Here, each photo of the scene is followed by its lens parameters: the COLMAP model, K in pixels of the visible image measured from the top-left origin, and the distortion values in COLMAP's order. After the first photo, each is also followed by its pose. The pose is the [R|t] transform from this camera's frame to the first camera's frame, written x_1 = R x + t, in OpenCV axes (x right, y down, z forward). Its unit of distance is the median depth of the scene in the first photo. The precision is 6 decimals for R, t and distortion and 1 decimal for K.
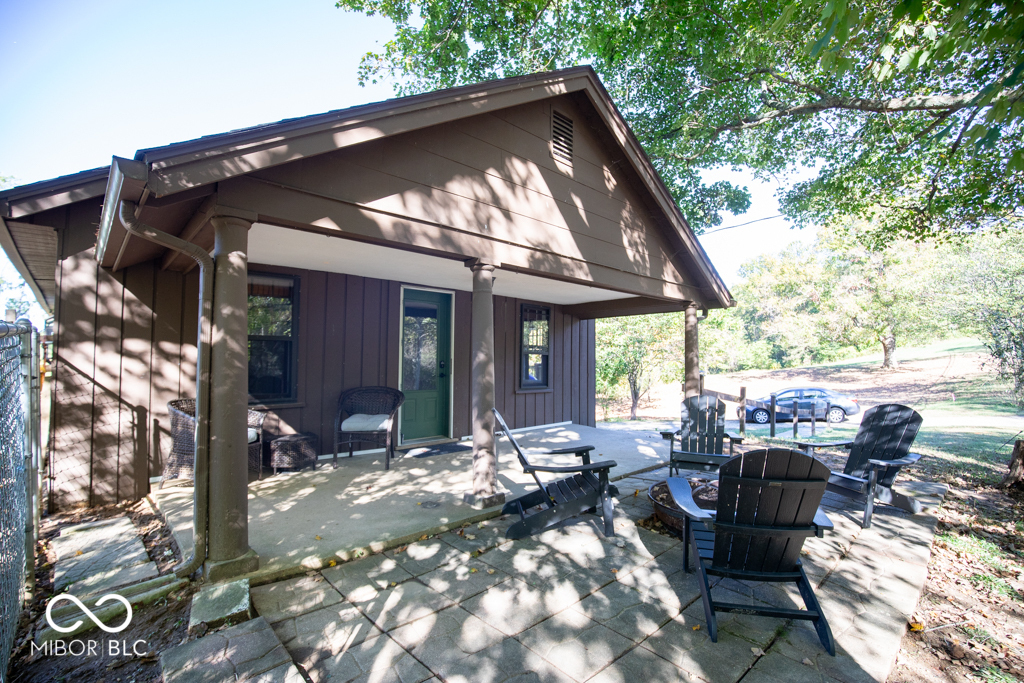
lens RADIAL K [[459.4, 0, 512.0], [0, 459.4, 341.5], [0, 0, 1]] dist [-0.026229, 0.000108]
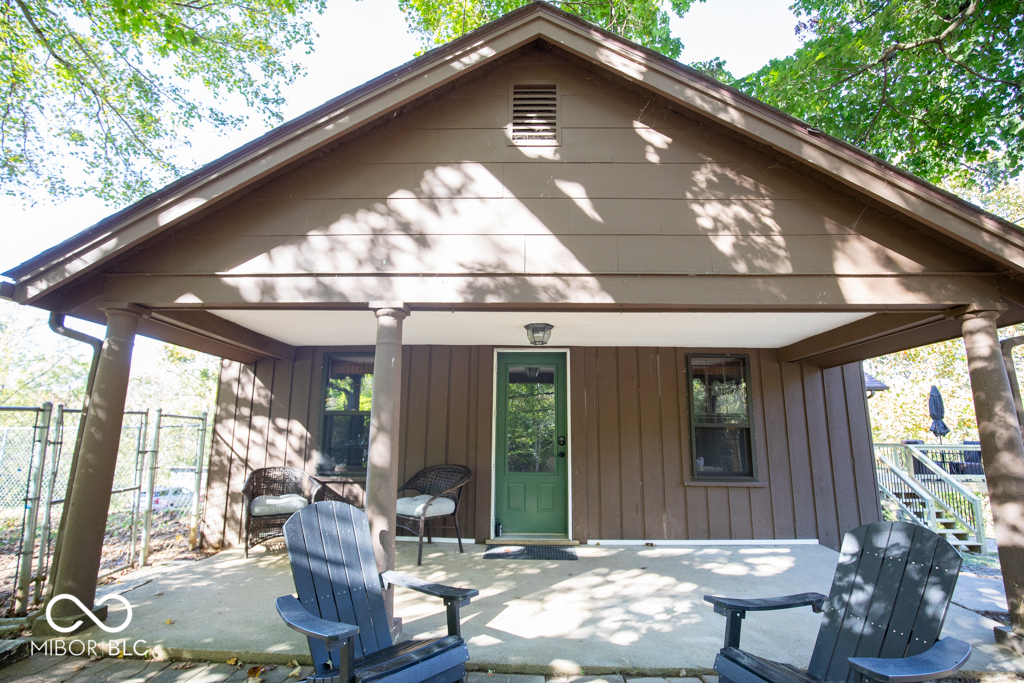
lens RADIAL K [[459.4, 0, 512.0], [0, 459.4, 341.5], [0, 0, 1]] dist [-0.026229, 0.000108]
pose [[0.708222, -0.136898, -0.692590, 0.587421], [0.023559, 0.985056, -0.170616, 0.022695], [0.705597, 0.104518, 0.700863, 0.578798]]
